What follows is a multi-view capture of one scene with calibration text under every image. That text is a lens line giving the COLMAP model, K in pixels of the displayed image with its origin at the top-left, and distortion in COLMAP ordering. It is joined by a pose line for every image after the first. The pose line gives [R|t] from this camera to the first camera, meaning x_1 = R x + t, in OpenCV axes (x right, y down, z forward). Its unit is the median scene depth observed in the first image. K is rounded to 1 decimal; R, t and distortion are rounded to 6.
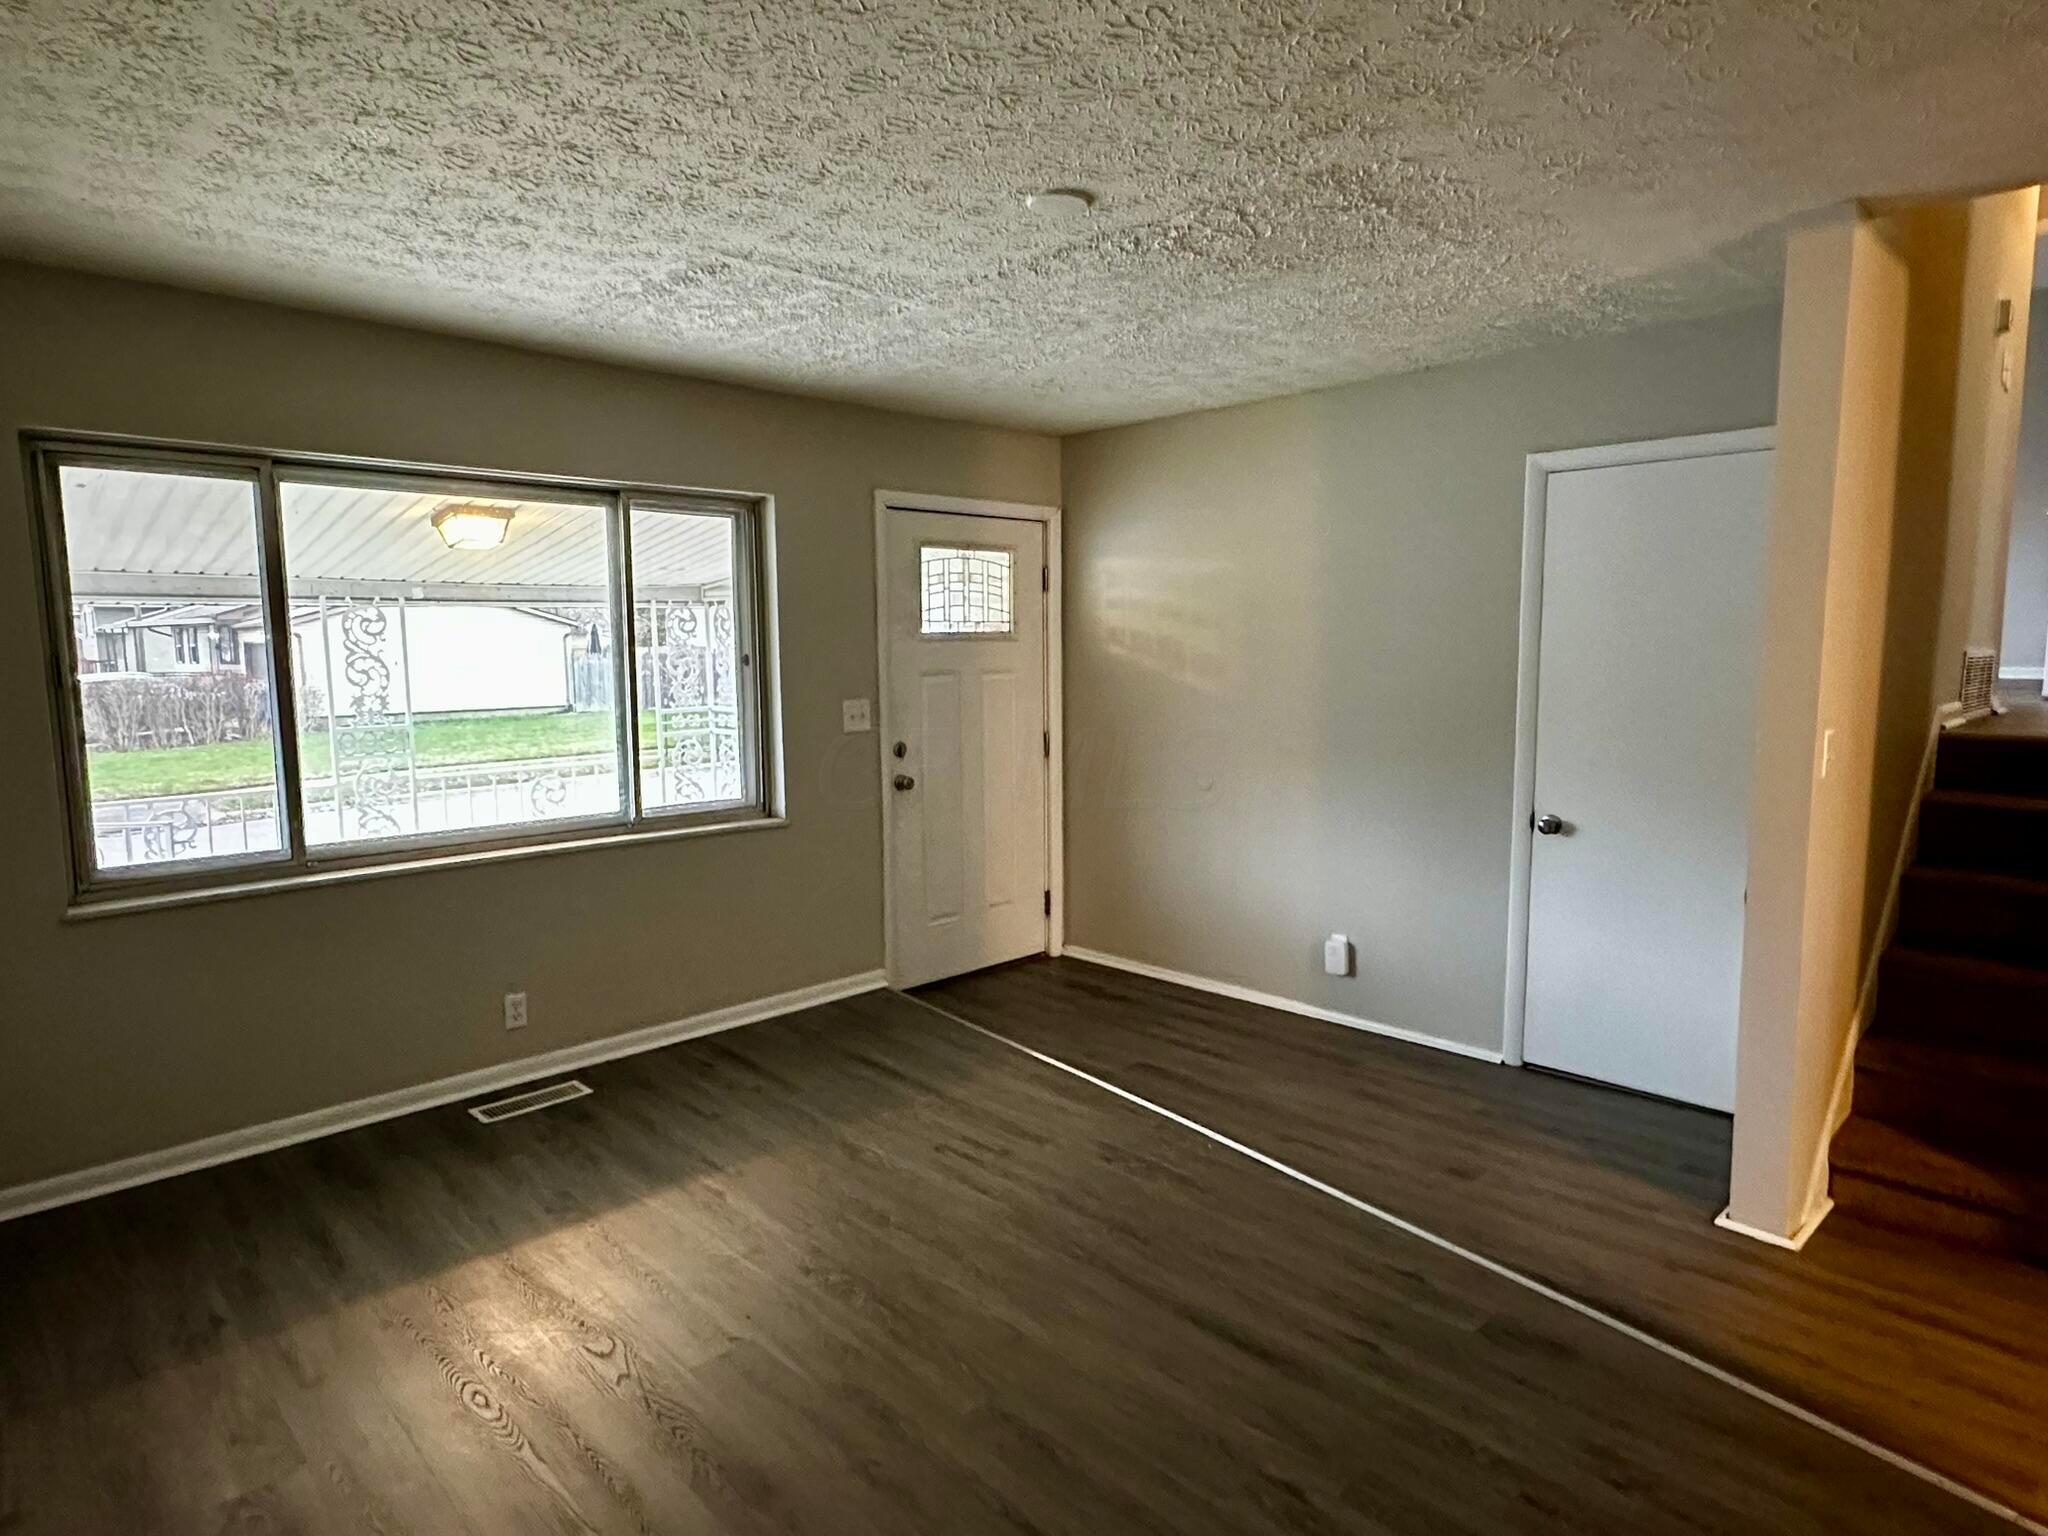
lens RADIAL K [[1139.1, 0, 965.5], [0, 1139.1, 765.0], [0, 0, 1]] dist [0.002301, -0.003072]
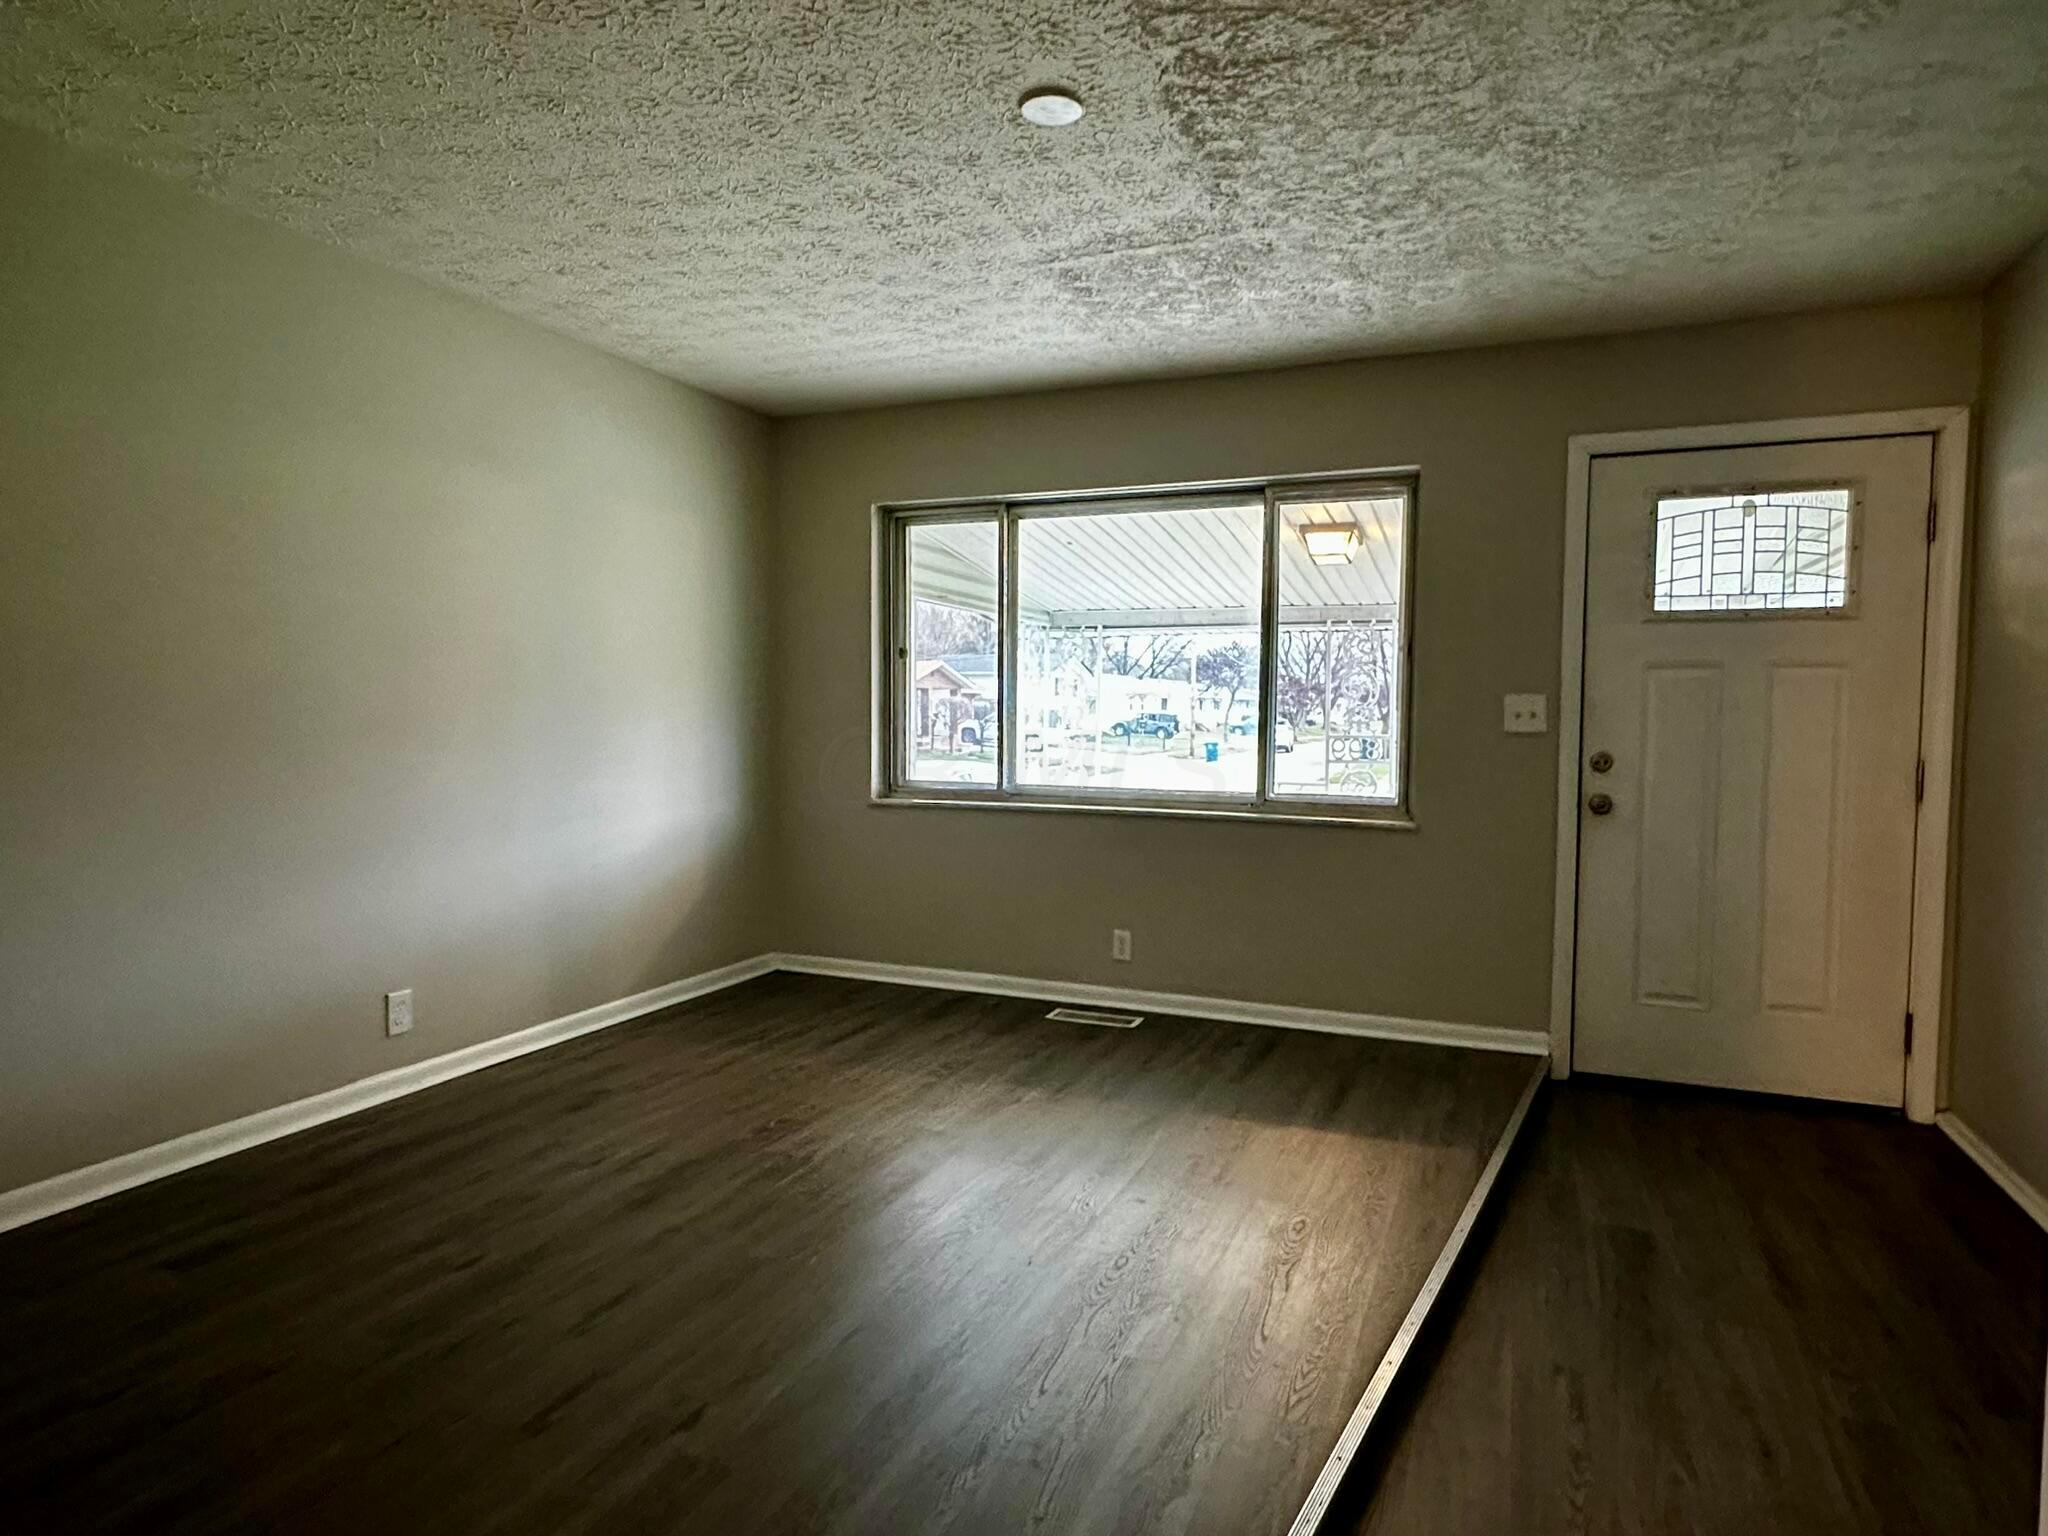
lens RADIAL K [[1139.1, 0, 1034.0], [0, 1139.1, 763.7], [0, 0, 1]] dist [0.002301, -0.003072]
pose [[0.423987, 0.059961, -0.903681, 0.585246], [-0.109503, 0.993880, 0.014569, 0.022574], [0.899024, 0.092778, 0.427958, 0.383180]]
